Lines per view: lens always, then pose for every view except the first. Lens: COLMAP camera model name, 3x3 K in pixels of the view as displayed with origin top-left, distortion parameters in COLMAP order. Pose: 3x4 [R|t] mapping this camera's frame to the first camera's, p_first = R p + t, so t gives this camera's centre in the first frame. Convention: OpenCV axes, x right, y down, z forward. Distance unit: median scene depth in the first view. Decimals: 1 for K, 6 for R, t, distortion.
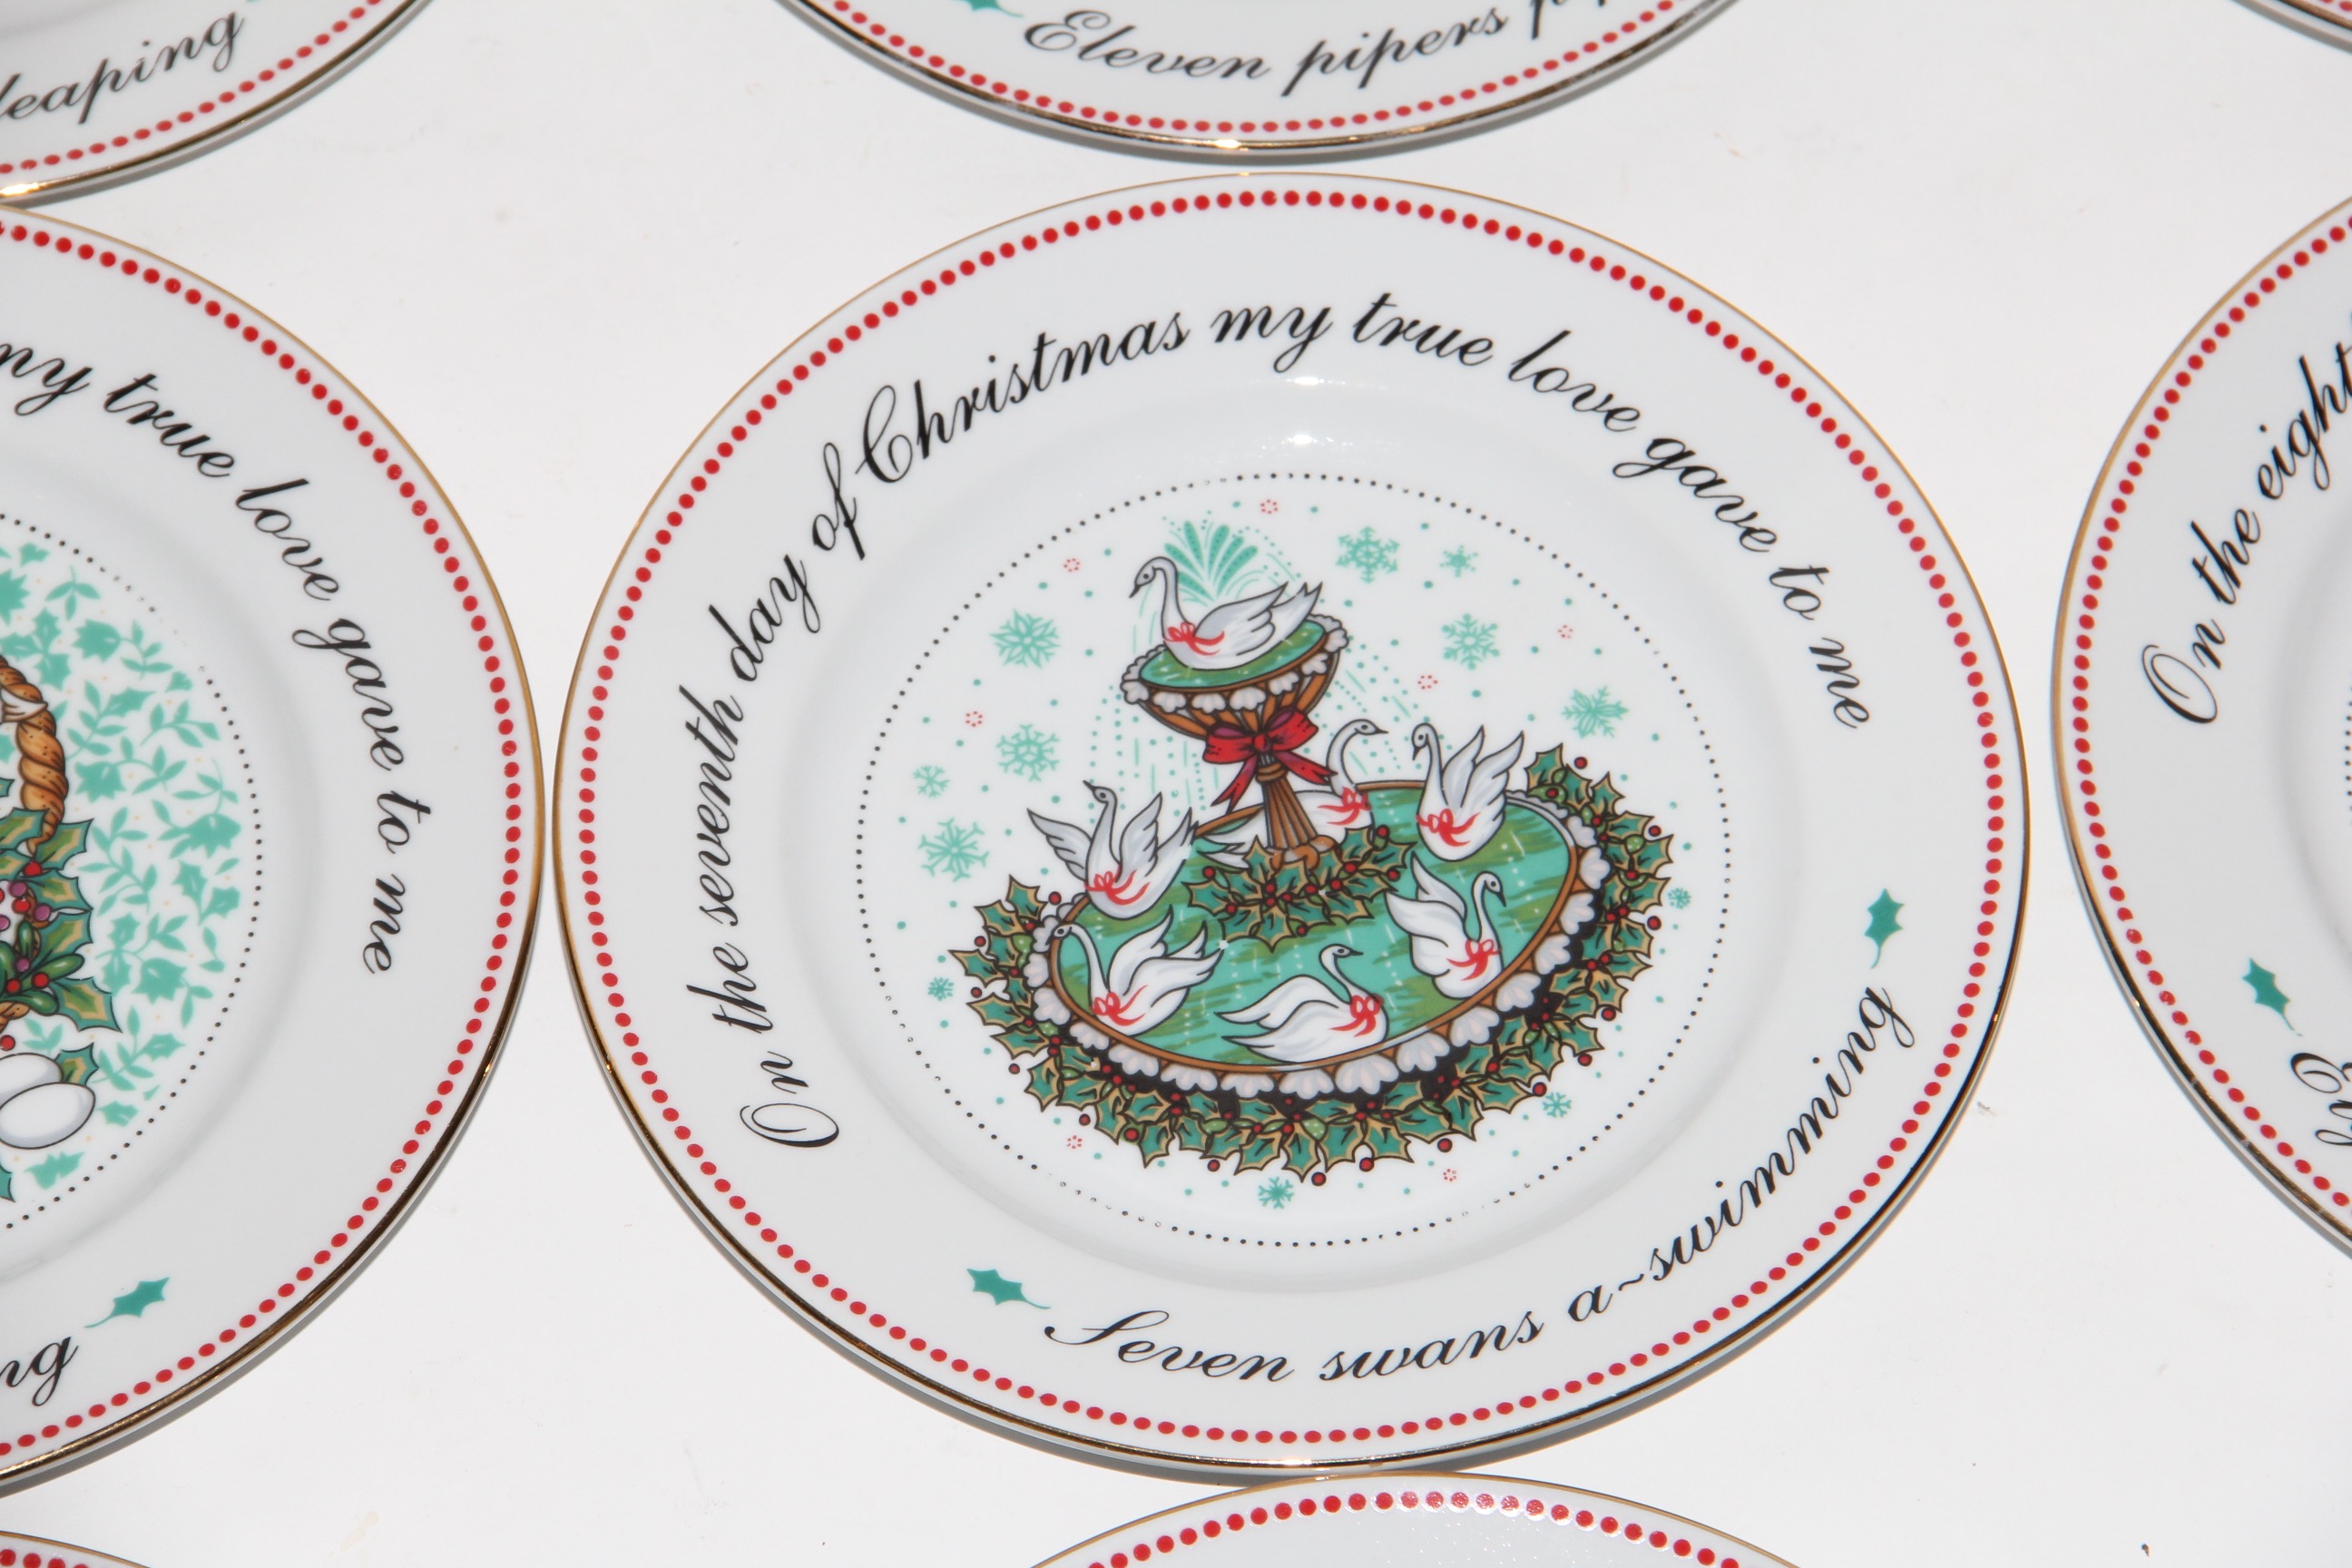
lens RADIAL K [[10046.6, 0, 1176.0], [0, 10046.6, 784.0], [0, 0, 1]] dist [1.076262, -7.730690]
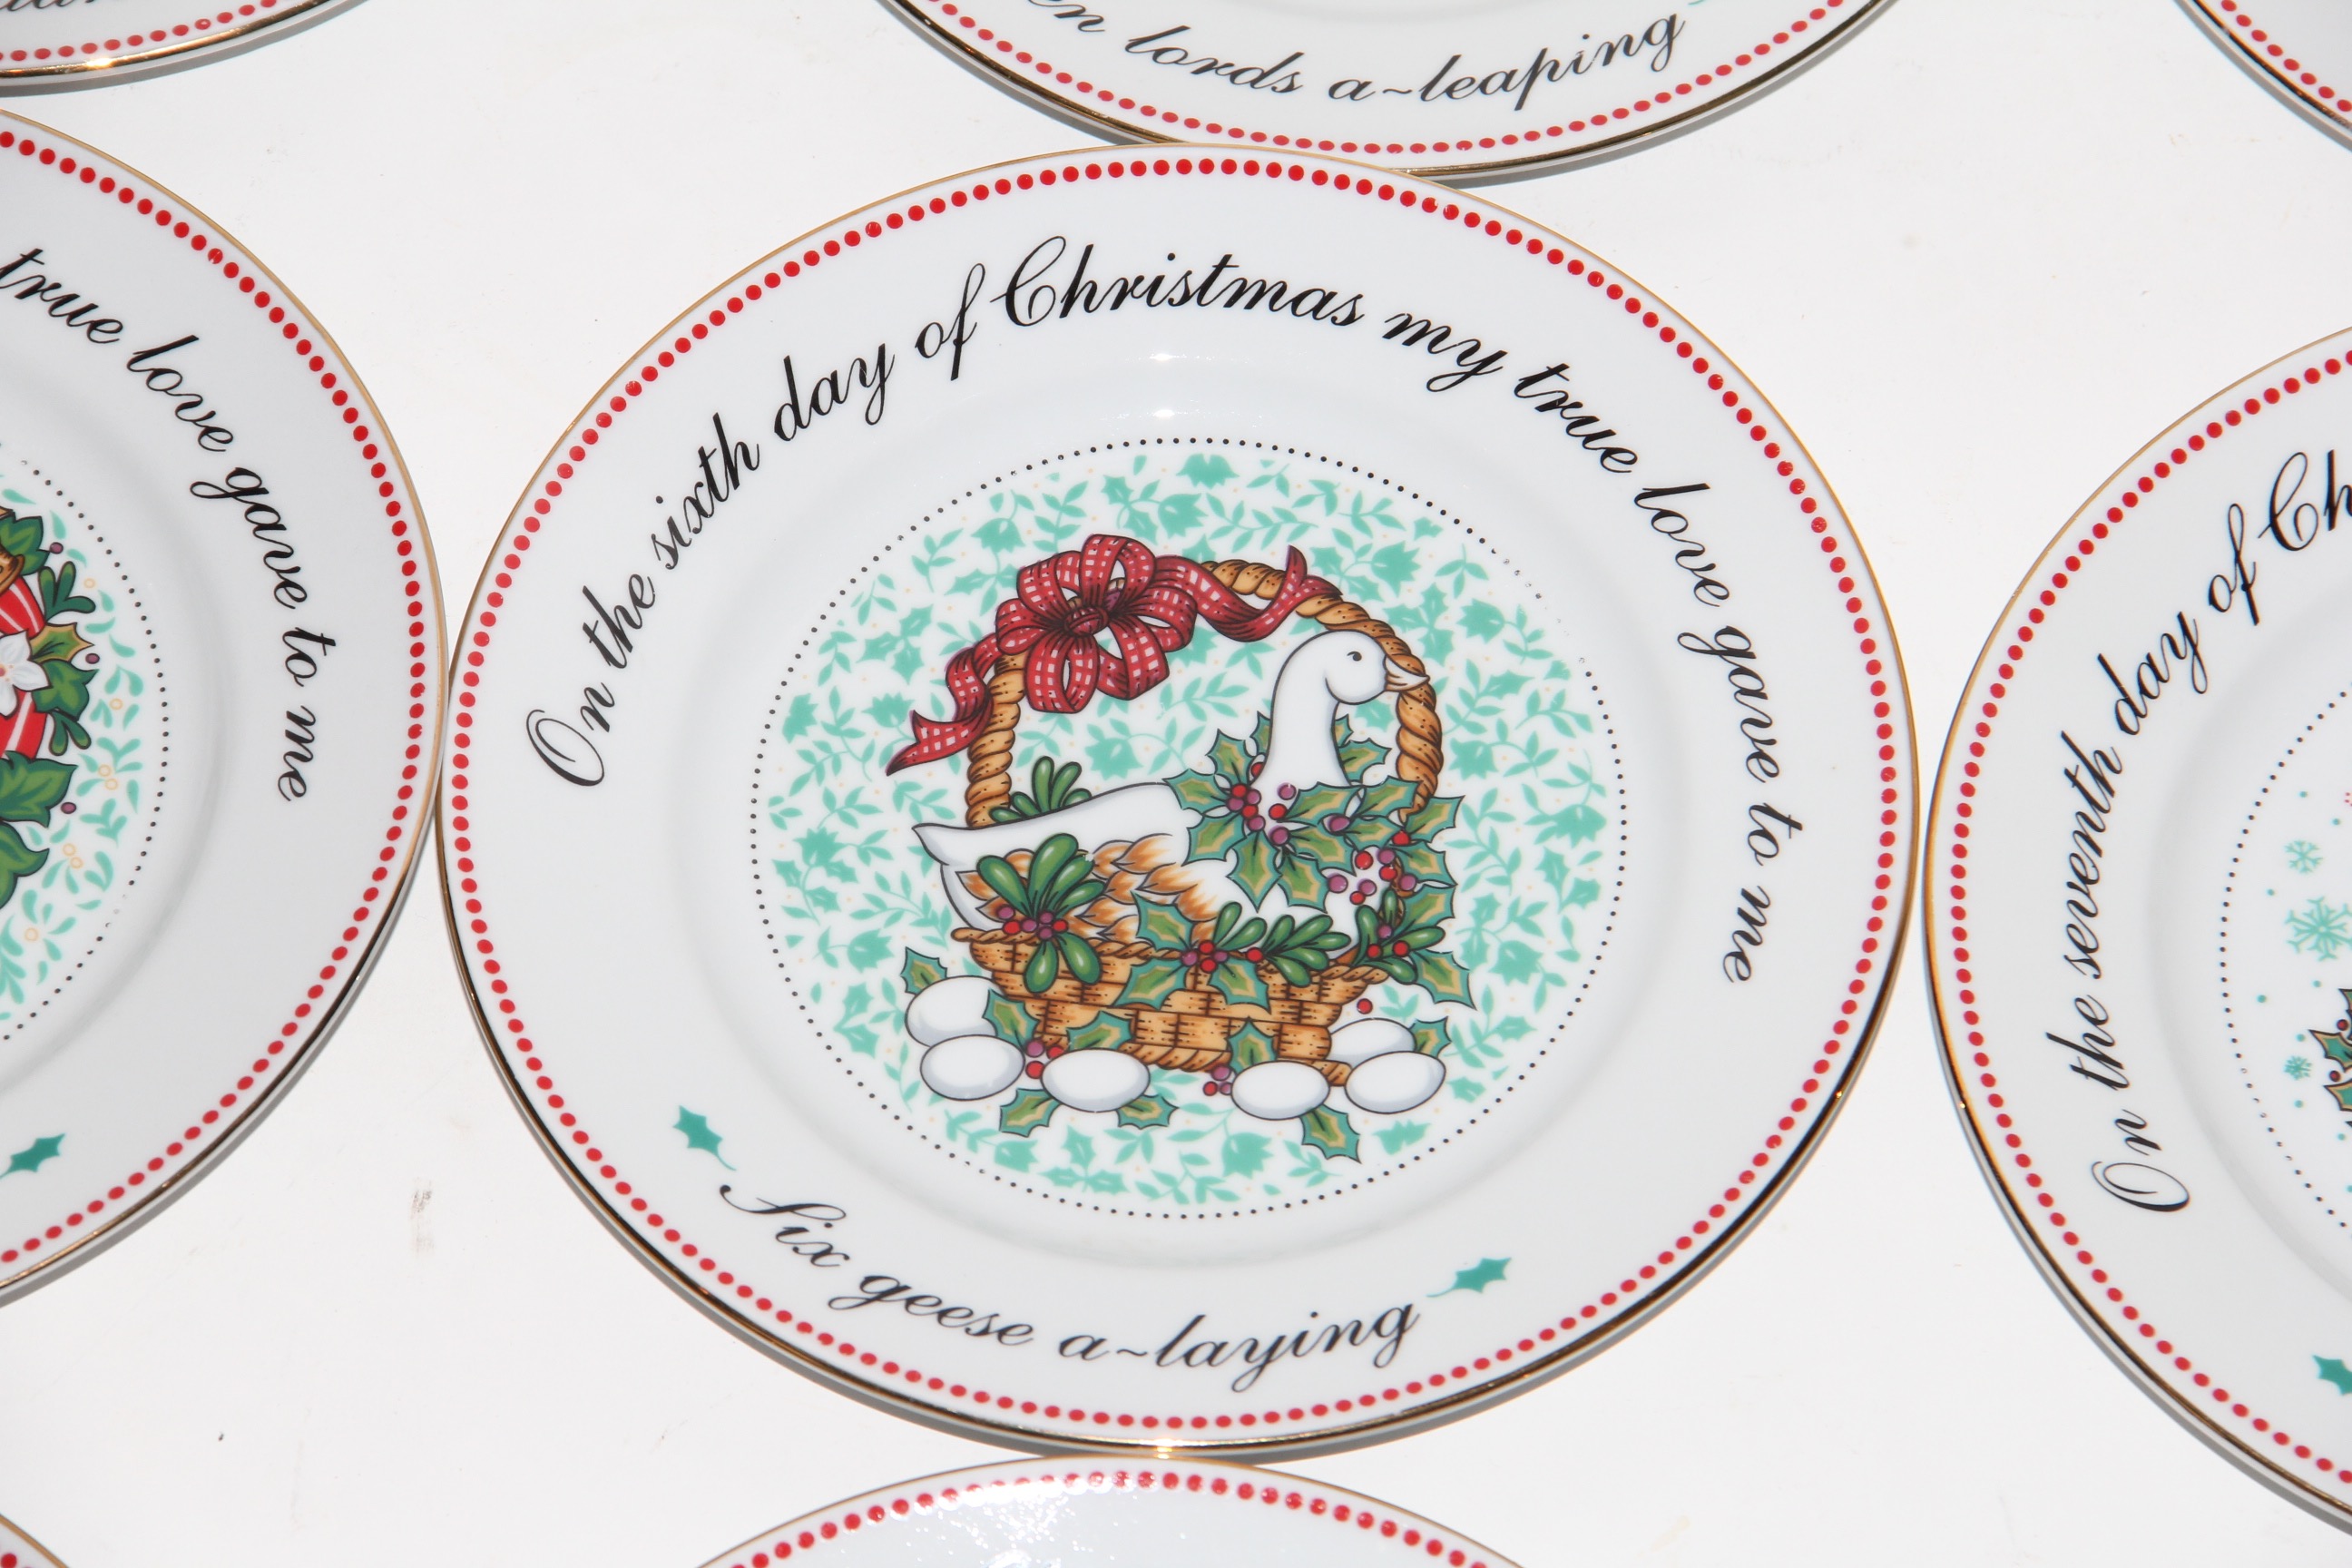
lens RADIAL K [[10046.6, 0, 1176.0], [0, 10046.6, 784.0], [0, 0, 1]] dist [1.076262, -7.730690]
pose [[0.991355, 0.117119, -0.059143, -0.076072], [-0.117294, 0.993097, 0.000512, 0.005104], [0.058794, 0.006430, 0.998249, -0.000034]]
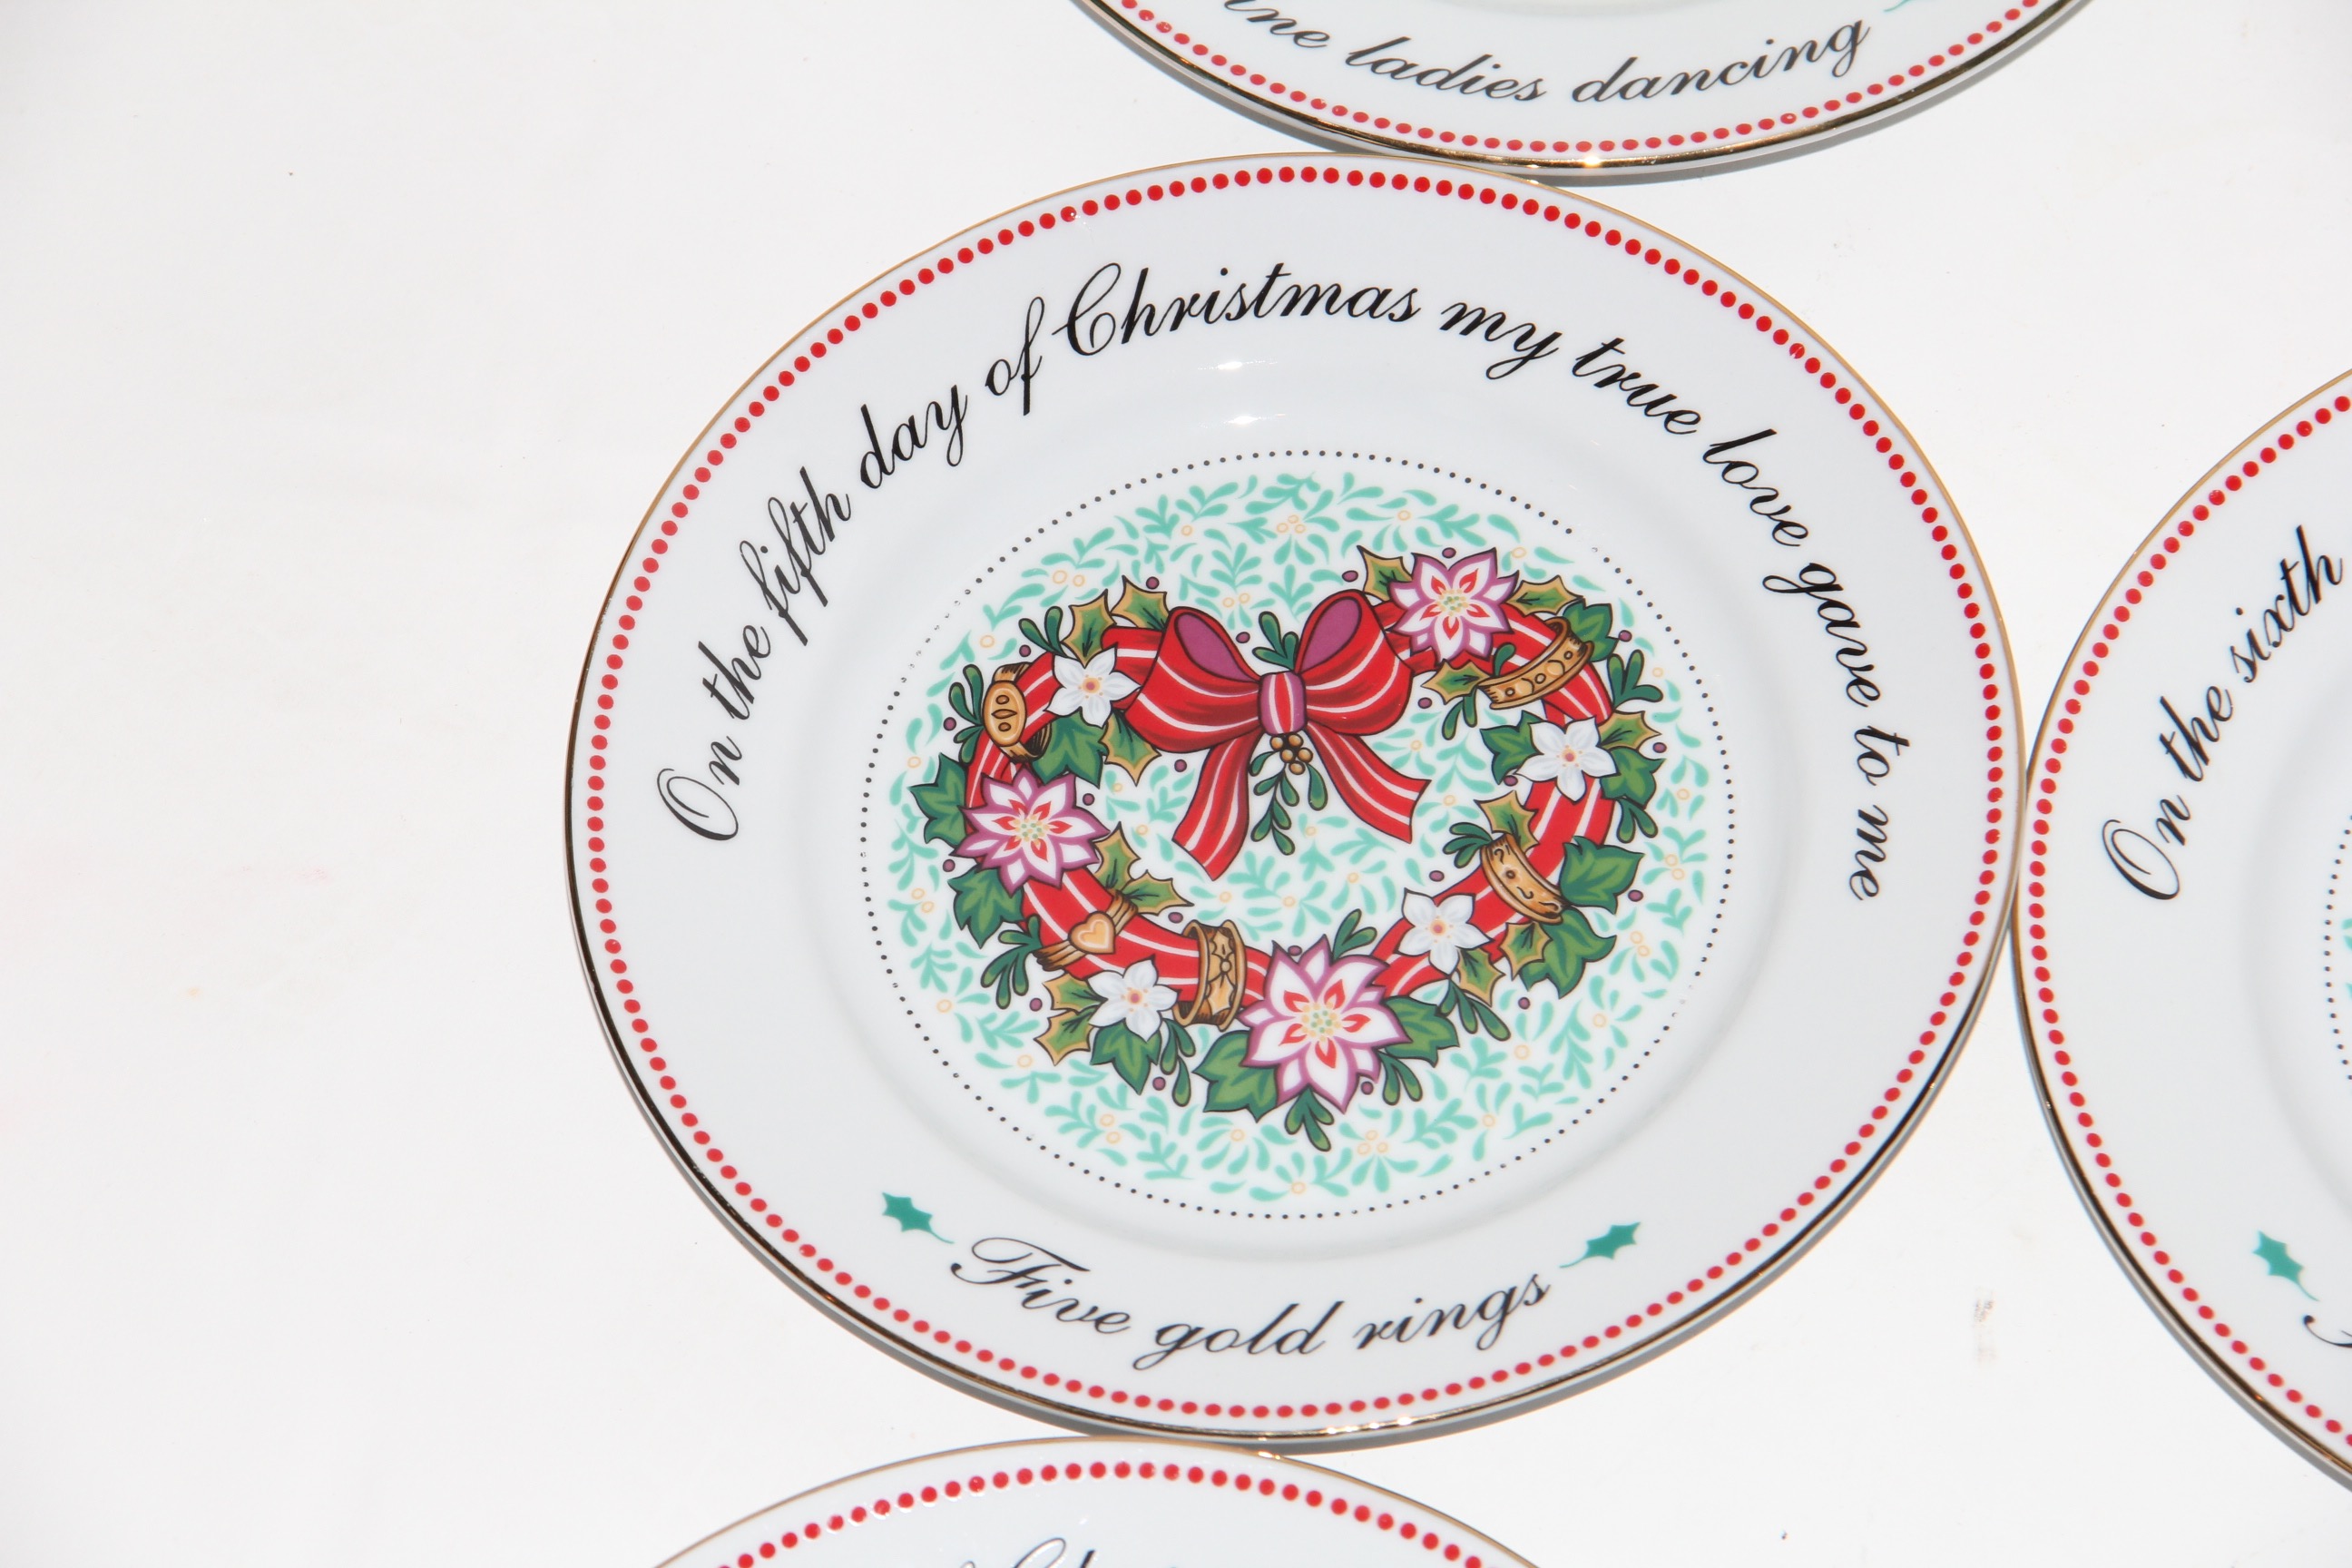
lens RADIAL K [[10046.6, 0, 1176.0], [0, 10046.6, 784.0], [0, 0, 1]] dist [1.076262, -7.730690]
pose [[0.977863, 0.162671, -0.131617, -0.158159], [-0.163049, 0.986586, 0.007974, 0.009302], [0.131148, 0.013662, 0.991269, -0.001667]]
